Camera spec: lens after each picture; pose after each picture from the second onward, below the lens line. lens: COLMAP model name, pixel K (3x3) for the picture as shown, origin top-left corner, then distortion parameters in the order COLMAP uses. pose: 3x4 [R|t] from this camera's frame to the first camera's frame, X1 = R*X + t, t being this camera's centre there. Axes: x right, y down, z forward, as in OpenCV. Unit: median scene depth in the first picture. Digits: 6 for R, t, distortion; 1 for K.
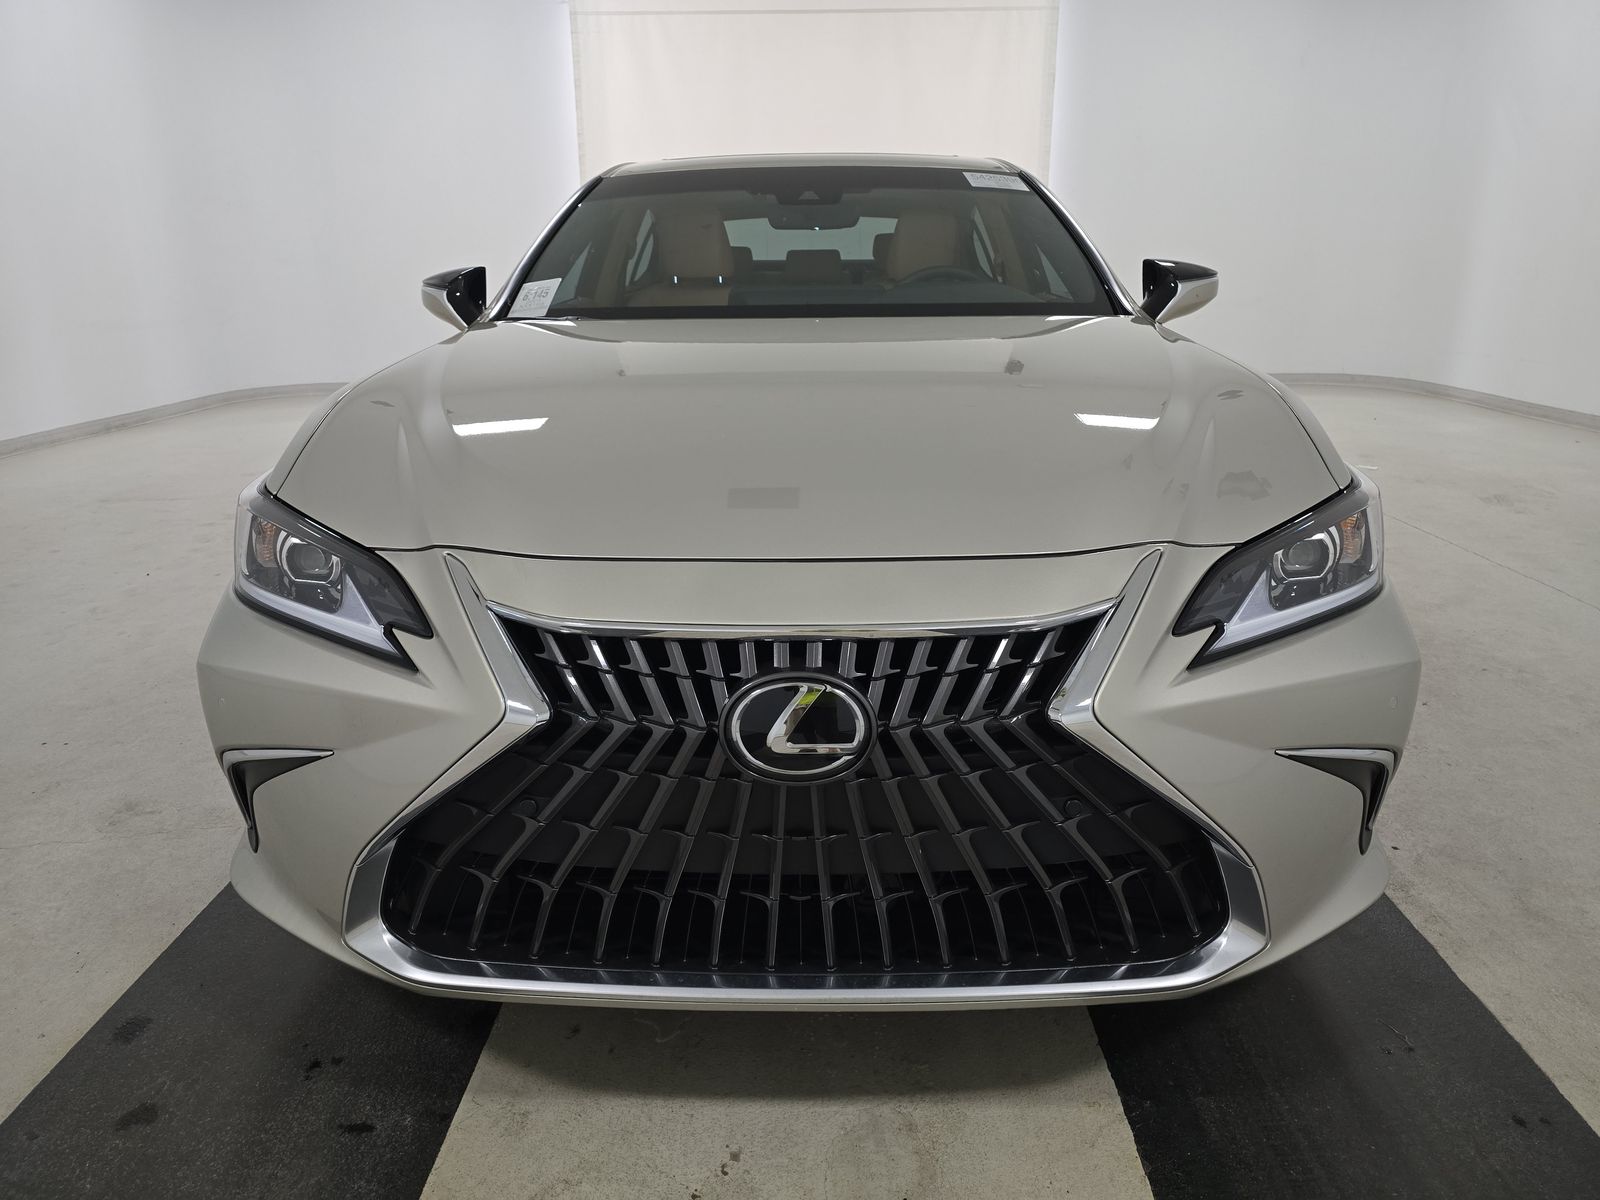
lens RADIAL K [[1070.3, 0, 798.7], [0, 1070.3, 597.4], [0, 0, 1]] dist [0.017734, -0.004344]
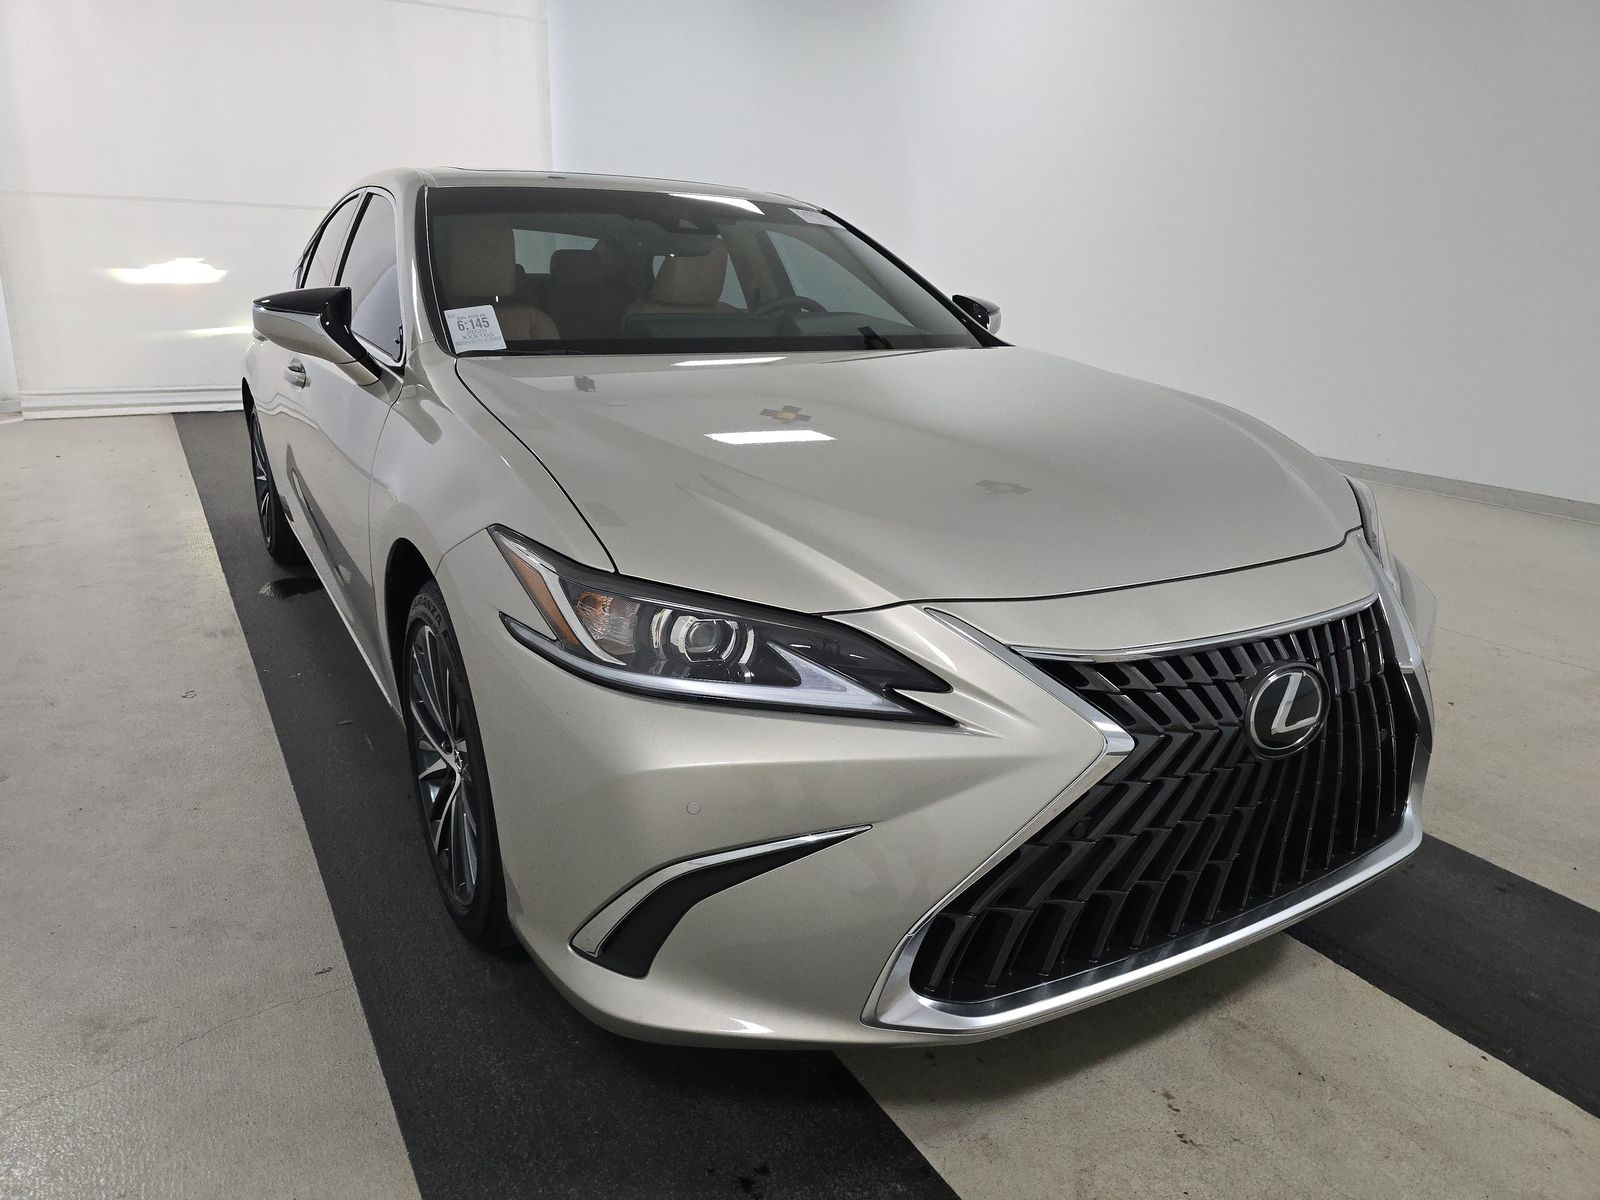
lens RADIAL K [[1070.3, 0, 797.6], [0, 1070.3, 601.0], [0, 0, 1]] dist [0.017734, -0.004344]
pose [[0.849432, -0.123488, 0.513046, -0.942709], [0.123017, 0.991786, 0.035043, -0.097030], [-0.513159, 0.033346, 0.857646, 0.201743]]
